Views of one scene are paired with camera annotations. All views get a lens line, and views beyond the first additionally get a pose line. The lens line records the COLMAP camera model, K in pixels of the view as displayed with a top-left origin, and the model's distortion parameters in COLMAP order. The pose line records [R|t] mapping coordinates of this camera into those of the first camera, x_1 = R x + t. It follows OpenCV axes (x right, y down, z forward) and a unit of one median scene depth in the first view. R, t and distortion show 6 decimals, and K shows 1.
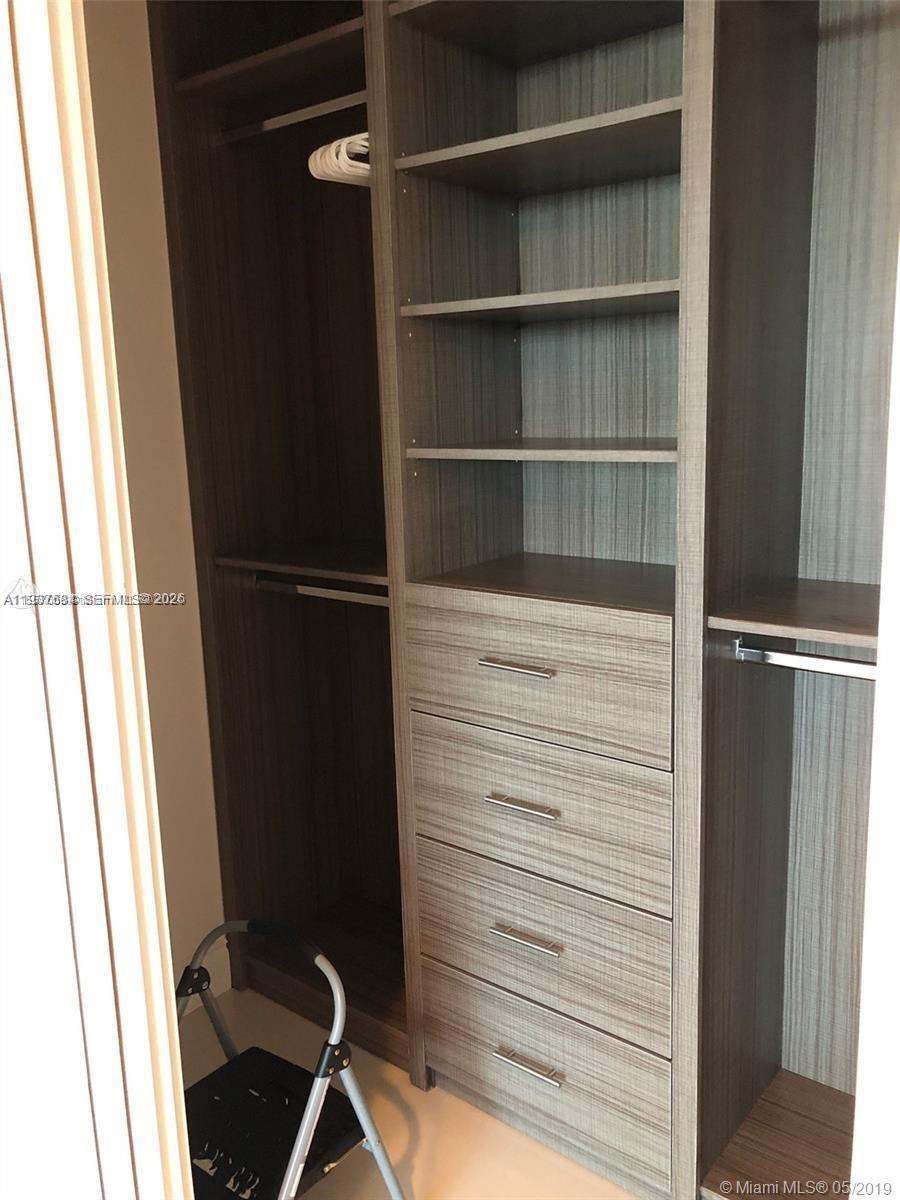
lens RADIAL K [[988.7, 0, 449.2], [0, 988.7, 596.8], [0, 0, 1]] dist [0.000615, 0.001422]
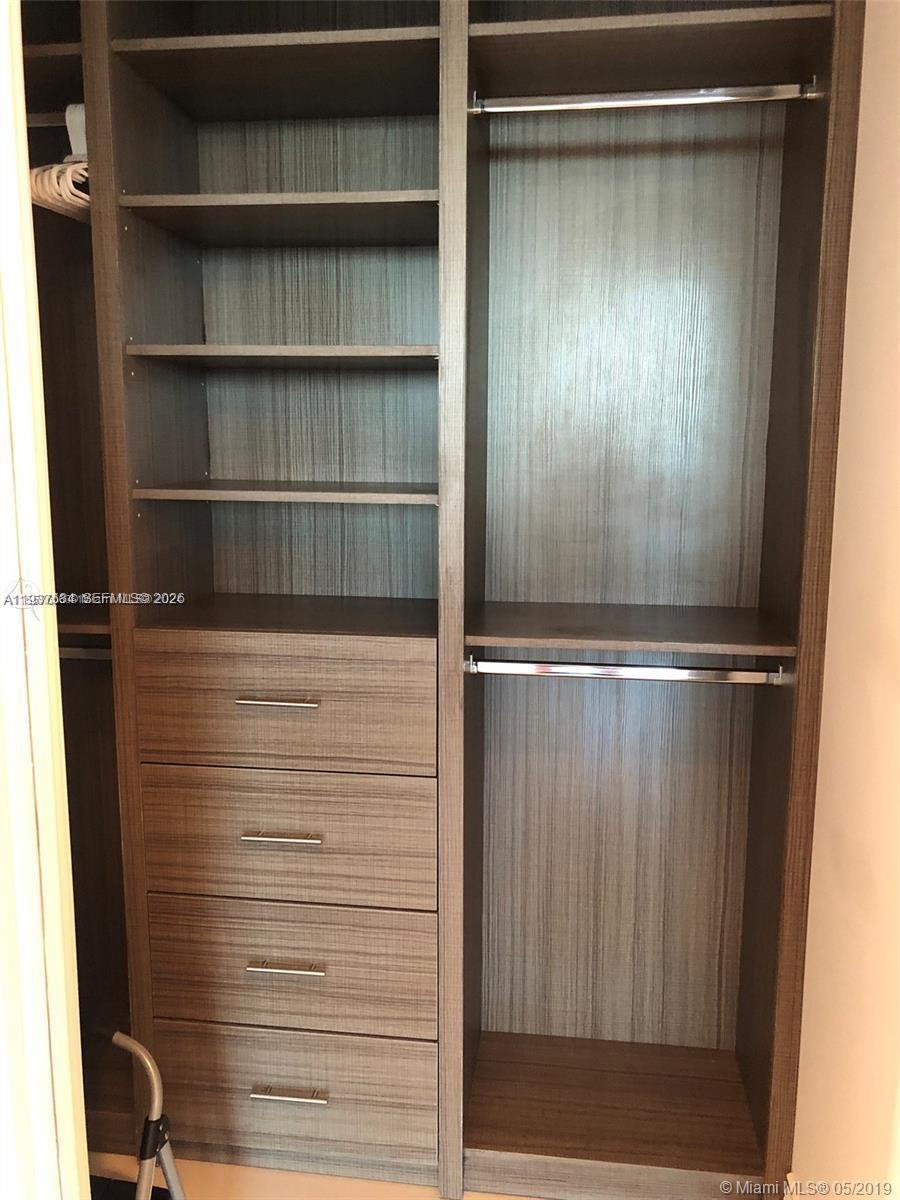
lens RADIAL K [[986.0, 0, 449.6], [0, 986.0, 601.3], [0, 0, 1]] dist [-0.002482, 0.006227]
pose [[0.848514, -0.055071, 0.526300, -0.303792], [0.076489, 0.996889, -0.019005, 0.000204], [-0.523616, 0.056382, 0.850087, 0.025543]]
